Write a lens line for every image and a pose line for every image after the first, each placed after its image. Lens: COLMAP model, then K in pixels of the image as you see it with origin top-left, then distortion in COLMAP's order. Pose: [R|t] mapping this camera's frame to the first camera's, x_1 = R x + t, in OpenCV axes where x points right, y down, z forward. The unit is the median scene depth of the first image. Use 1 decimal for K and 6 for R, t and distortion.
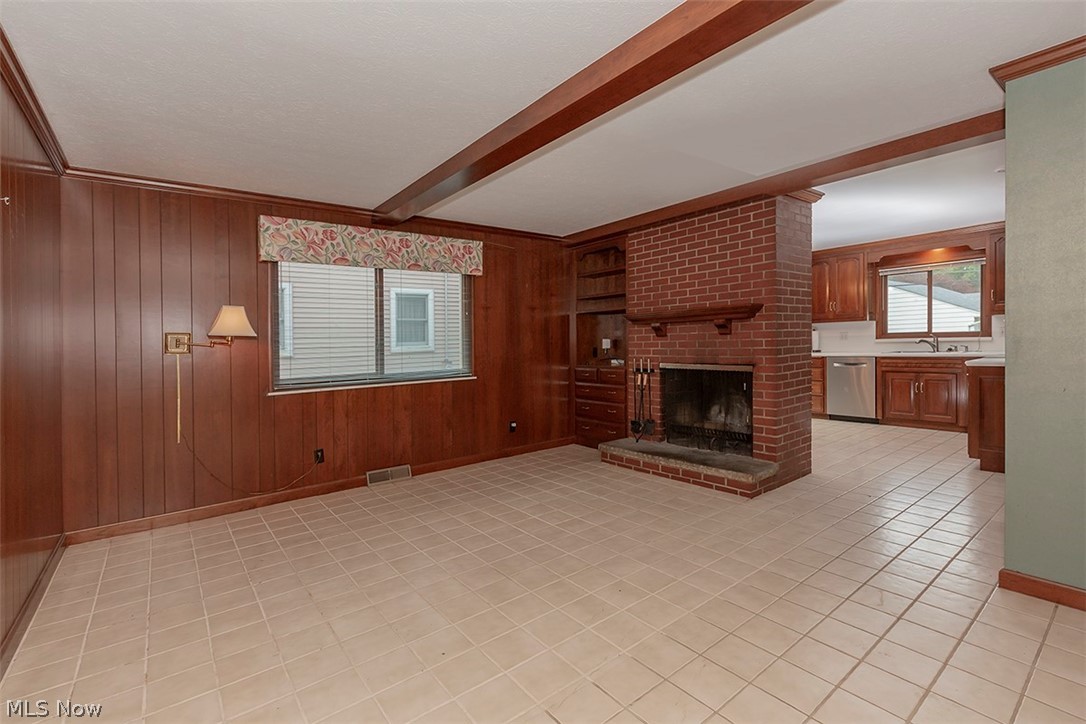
lens RADIAL K [[476.0, 0, 492.4], [0, 476.0, 339.1], [0, 0, 1]] dist [0.002821, 0.000266]
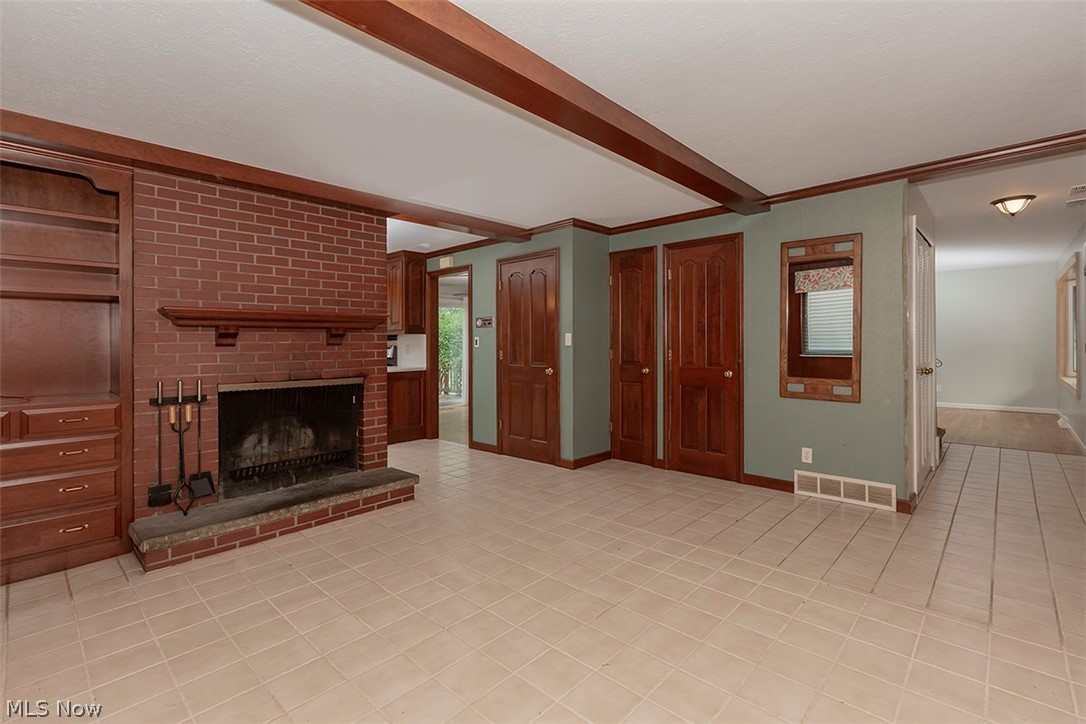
lens RADIAL K [[476.0, 0, 579.3], [0, 476.0, 352.6], [0, 0, 1]] dist [0.002821, 0.000266]
pose [[-0.228410, 0.014327, 0.973460, -0.471284], [0.011283, 0.999864, -0.012068, 0.019841], [-0.973500, 0.008227, -0.228540, 0.717415]]
